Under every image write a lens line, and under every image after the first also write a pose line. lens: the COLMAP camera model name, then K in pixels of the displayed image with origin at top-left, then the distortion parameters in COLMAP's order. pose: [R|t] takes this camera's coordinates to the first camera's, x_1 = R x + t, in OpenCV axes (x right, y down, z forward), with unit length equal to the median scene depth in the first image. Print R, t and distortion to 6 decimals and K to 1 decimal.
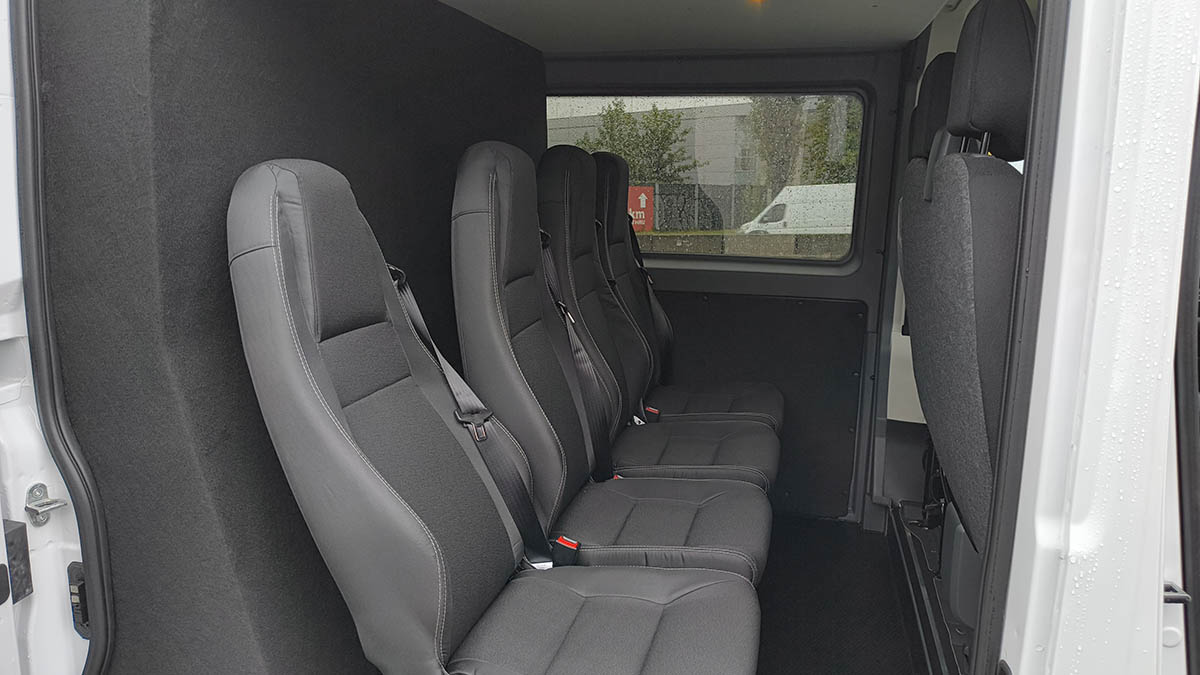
lens RADIAL K [[811.5, 0, 605.3], [0, 811.5, 340.0], [0, 0, 1]] dist [0.040429, -0.051010]
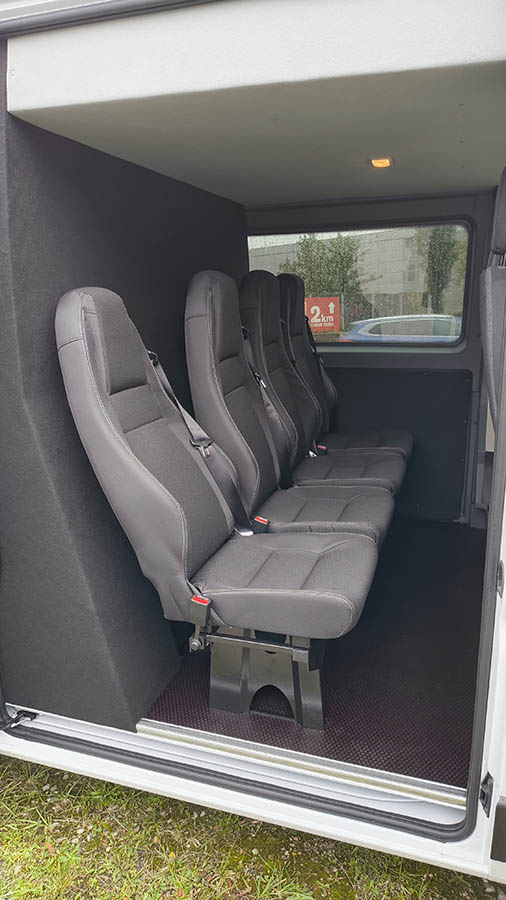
lens RADIAL K [[608.6, 0, 255.3], [0, 608.6, 454.0], [0, 0, 1]] dist [0.040429, -0.051010]
pose [[0.996340, -0.018797, -0.083389, 0.043104], [0.023892, 0.997880, 0.060530, 0.041924], [0.082074, -0.062301, 0.994677, -0.192897]]
